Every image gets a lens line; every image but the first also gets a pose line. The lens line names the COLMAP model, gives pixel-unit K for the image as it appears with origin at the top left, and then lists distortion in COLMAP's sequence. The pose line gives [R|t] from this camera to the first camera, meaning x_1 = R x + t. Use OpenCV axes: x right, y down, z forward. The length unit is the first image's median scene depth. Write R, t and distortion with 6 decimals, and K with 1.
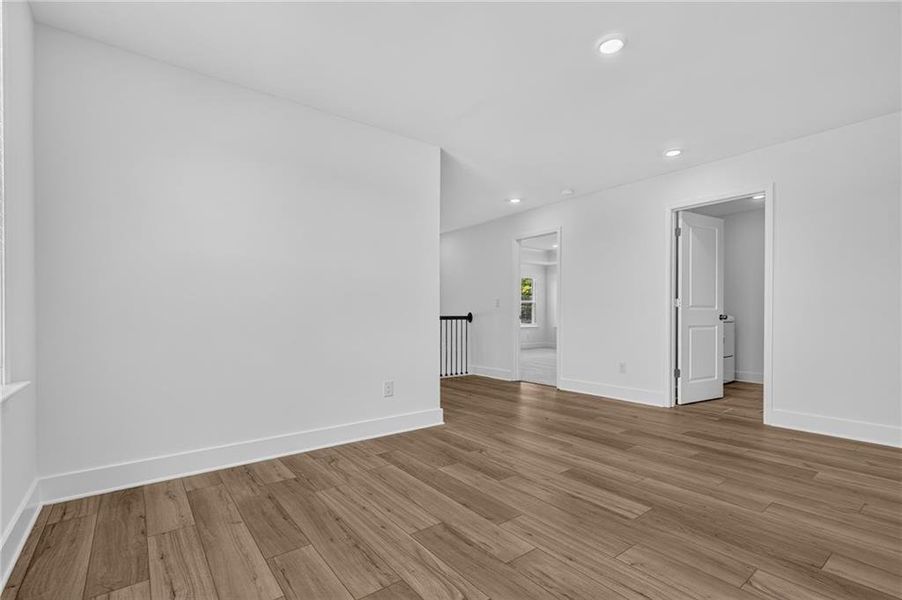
lens RADIAL K [[408.8, 0, 455.5], [0, 408.8, 308.1], [0, 0, 1]] dist [-0.000090, -0.000208]
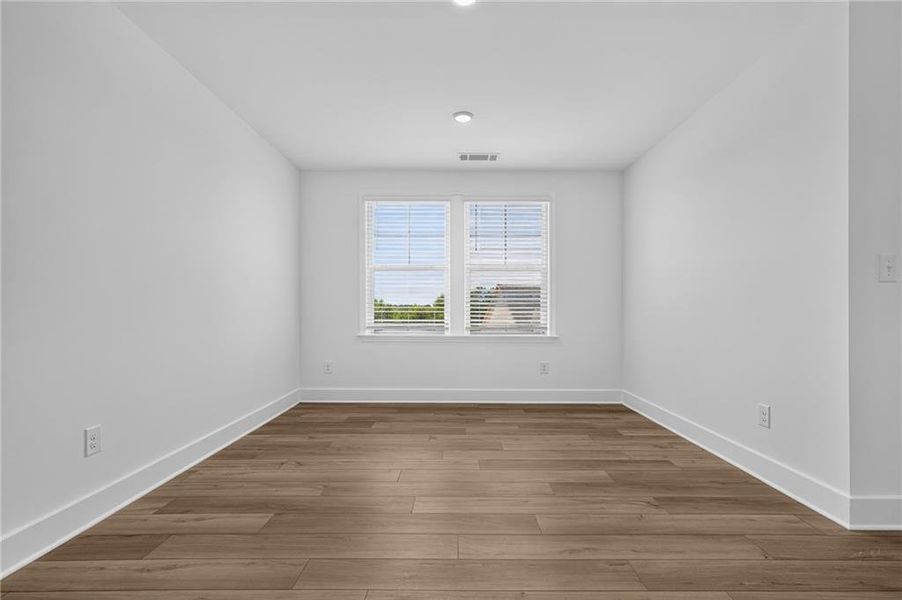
lens RADIAL K [[408.8, 0, 455.5], [0, 408.8, 308.1], [0, 0, 1]] dist [-0.000090, -0.000208]
pose [[-0.609823, -0.009378, -0.792482, 0.916590], [0.012720, 0.999685, -0.021618, 0.030597], [0.792436, -0.023264, -0.609512, 1.302912]]
